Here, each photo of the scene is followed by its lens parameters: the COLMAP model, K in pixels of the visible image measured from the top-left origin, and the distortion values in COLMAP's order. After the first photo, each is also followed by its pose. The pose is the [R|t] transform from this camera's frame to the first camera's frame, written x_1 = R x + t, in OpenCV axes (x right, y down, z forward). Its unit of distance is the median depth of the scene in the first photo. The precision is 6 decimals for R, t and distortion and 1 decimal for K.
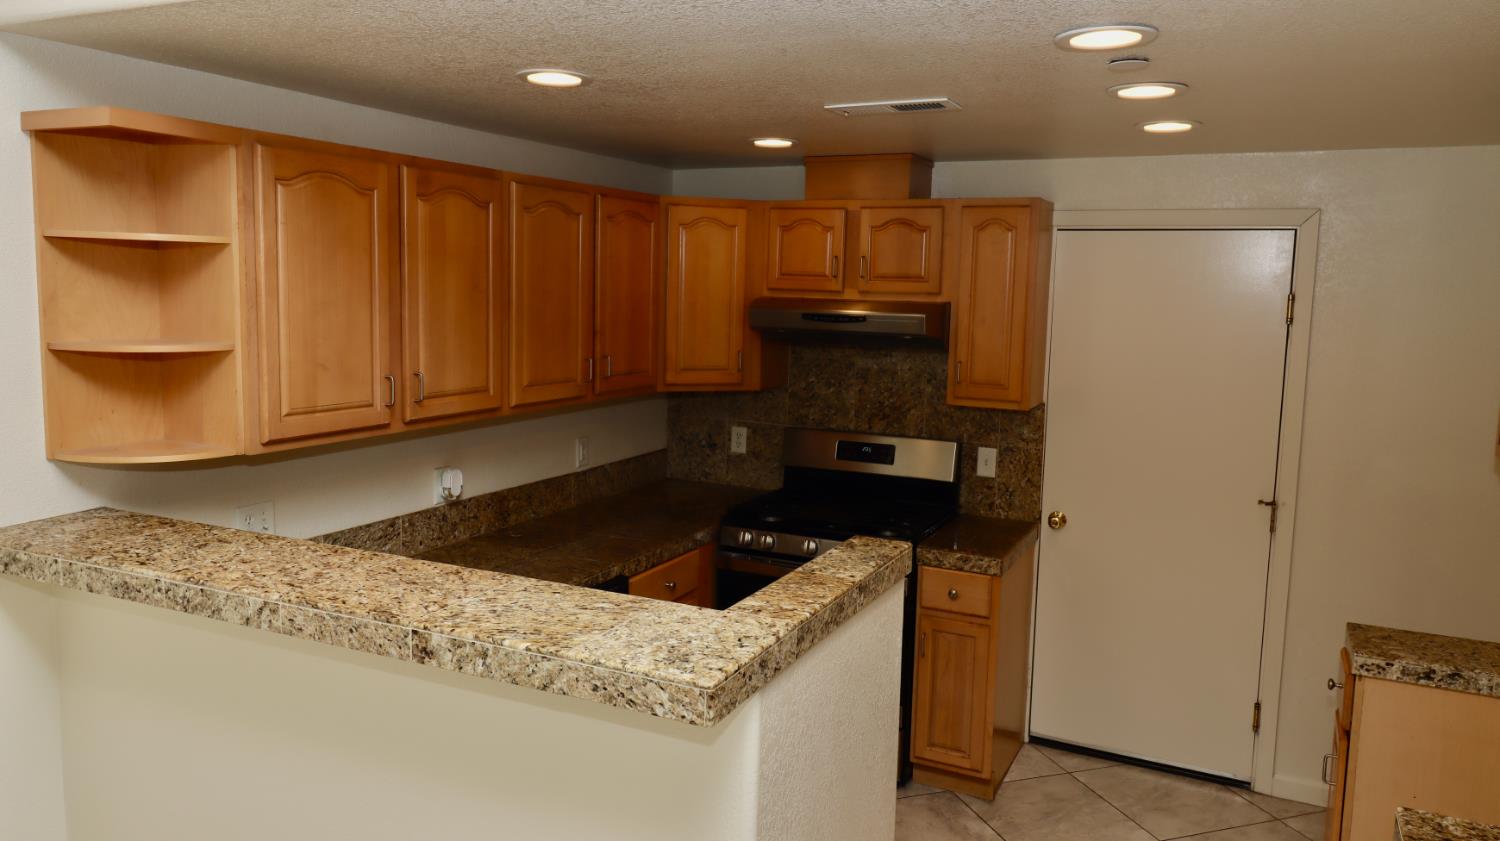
lens RADIAL K [[1051.9, 0, 748.1], [0, 1051.9, 396.2], [0, 0, 1]] dist [0.003894, -0.002486]
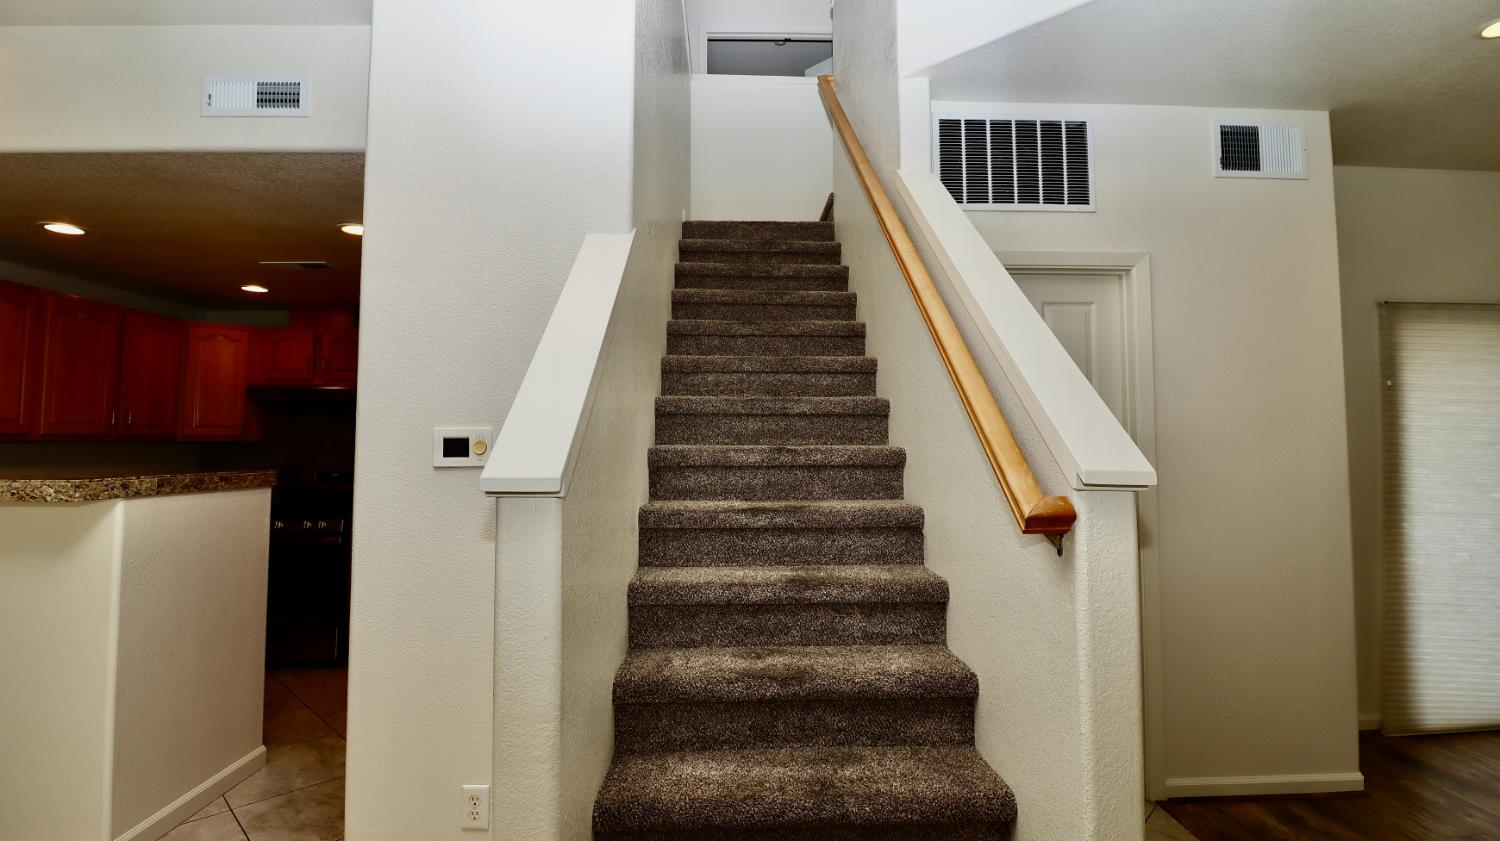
lens RADIAL K [[694.7, 0, 756.7], [0, 694.7, 401.2], [0, 0, 1]] dist [0.002106, -0.015388]
pose [[0.880464, 0.002426, 0.474107, 0.263536], [0.074720, 0.986780, -0.143812, 0.211479], [-0.468188, 0.162046, 0.868643, -0.448669]]
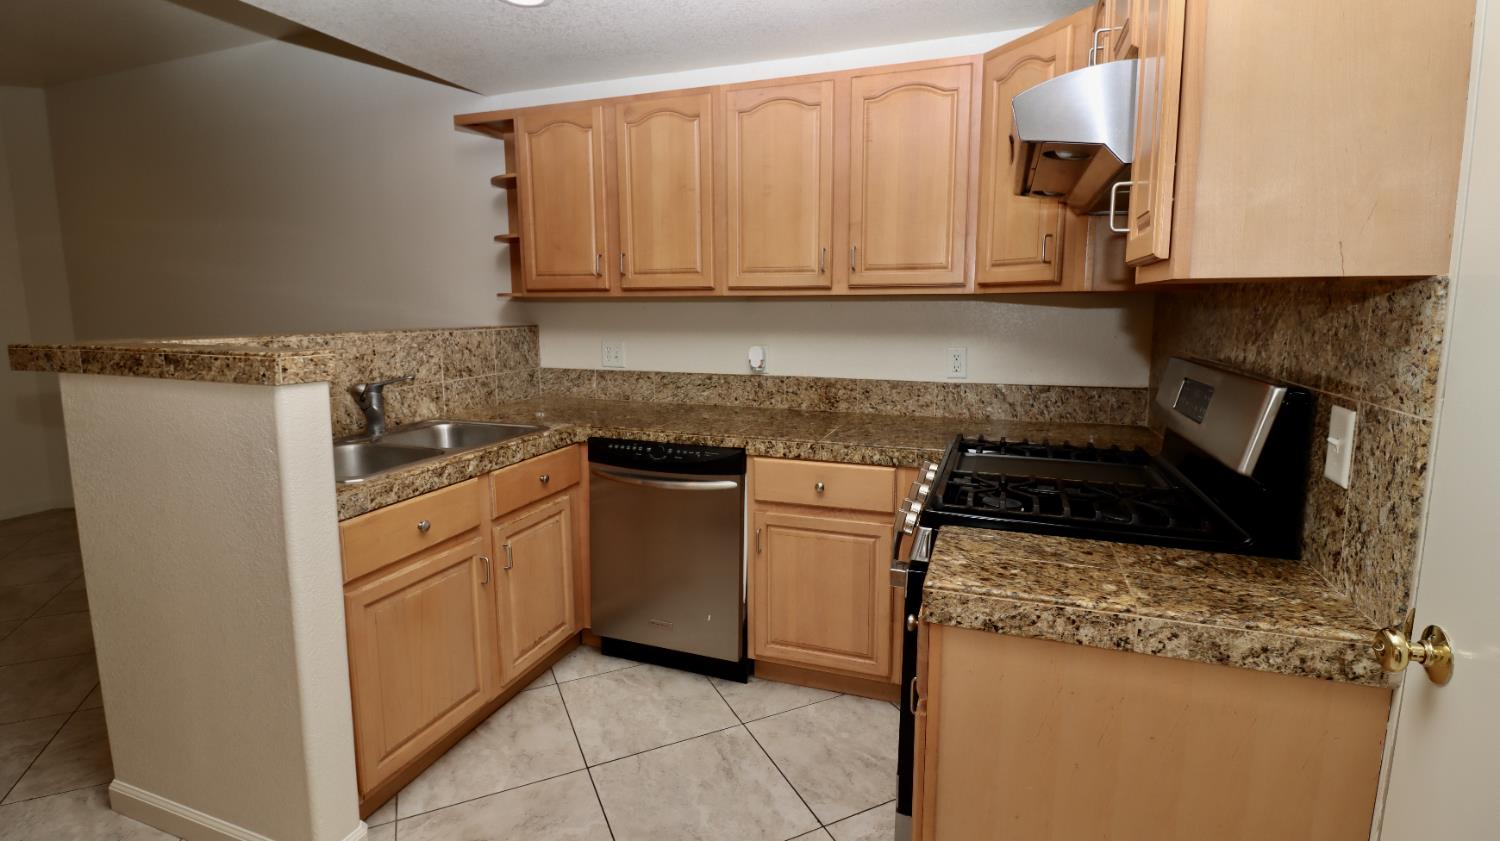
lens RADIAL K [[694.7, 0, 756.7], [0, 694.7, 401.2], [0, 0, 1]] dist [0.002106, -0.015388]
pose [[0.116562, 0.112213, -0.986824, 0.639755], [-0.103174, 0.989589, 0.100341, 0.061403], [0.987810, 0.090118, 0.126926, 1.069476]]
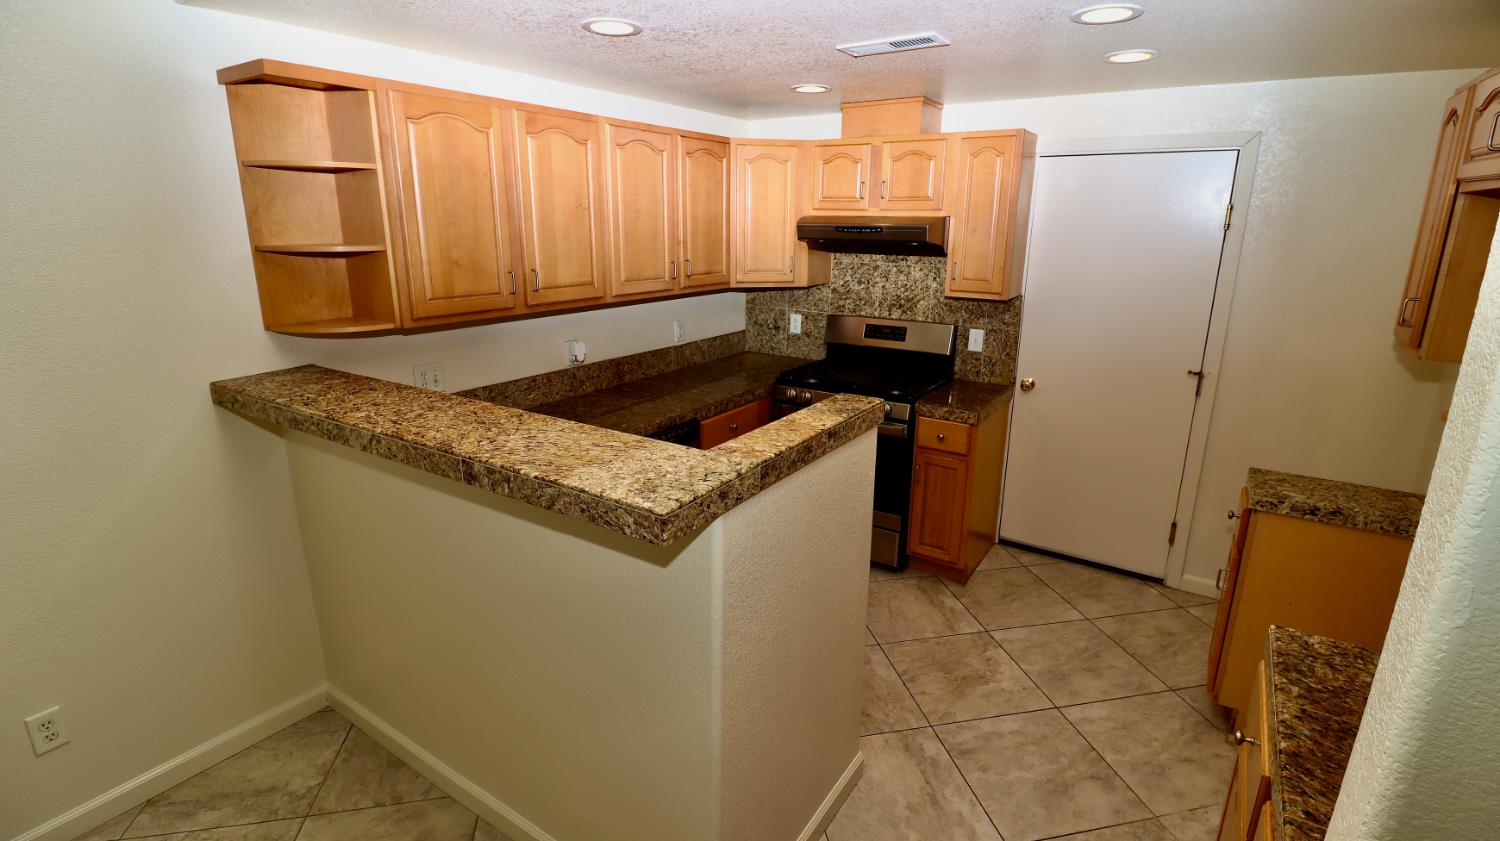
lens RADIAL K [[694.7, 0, 756.7], [0, 694.7, 401.2], [0, 0, 1]] dist [0.002106, -0.015388]
pose [[0.992516, 0.017147, -0.120906, 0.083117], [0.000448, 0.989574, 0.144023, 0.016933], [0.122115, -0.142999, 0.982161, 0.127008]]
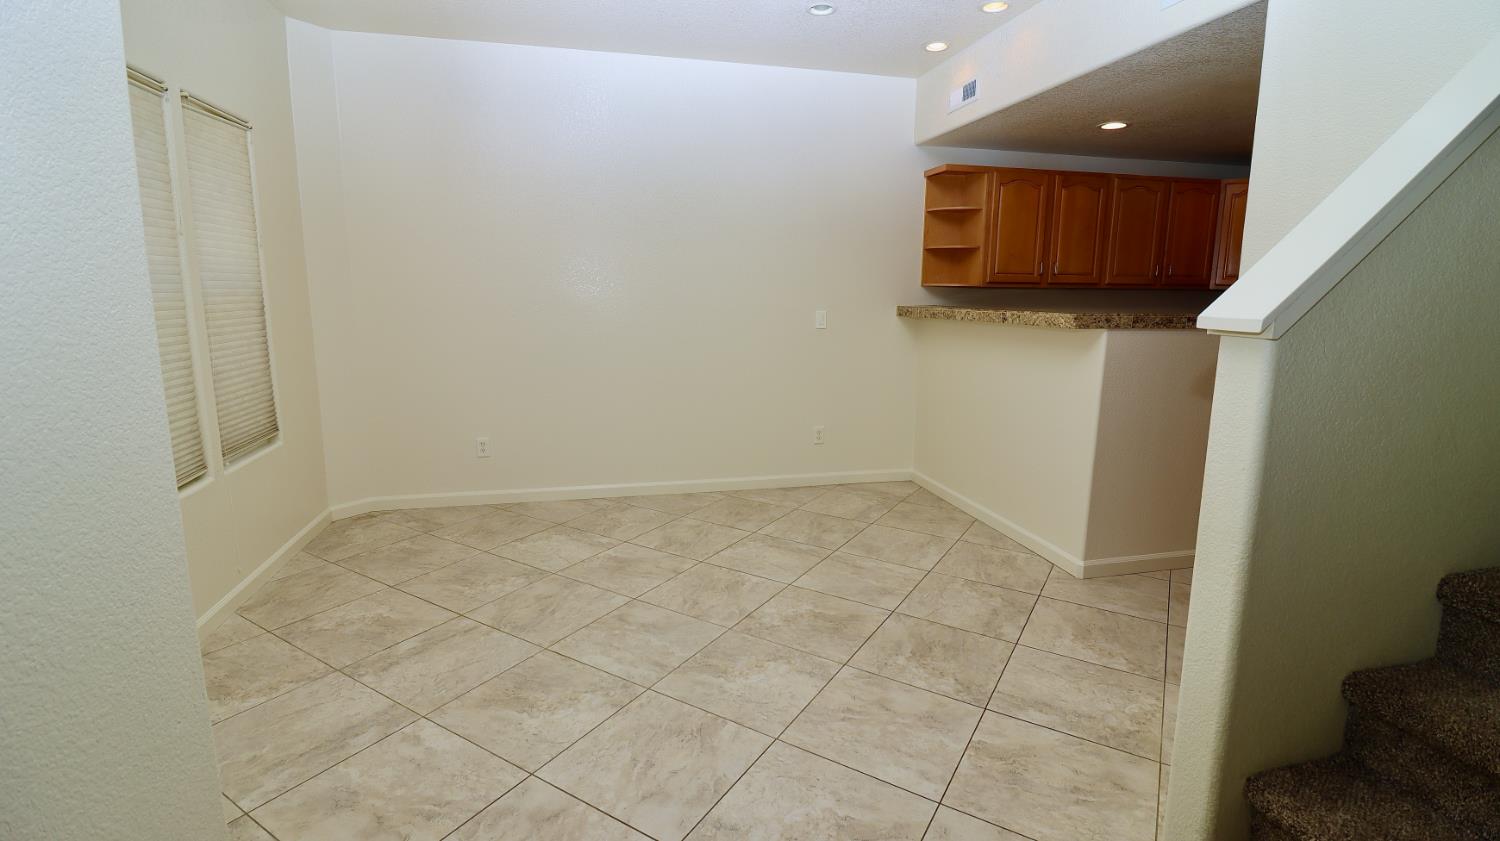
lens RADIAL K [[693.8, 0, 750.0], [0, 693.8, 420.5], [0, 0, 1]] dist [-0.001522, -0.015659]
pose [[0.639711, 0.124051, -0.758539, 0.486139], [-0.076426, 0.992265, 0.097821, 0.234022], [0.764806, -0.004605, 0.644244, -0.556294]]
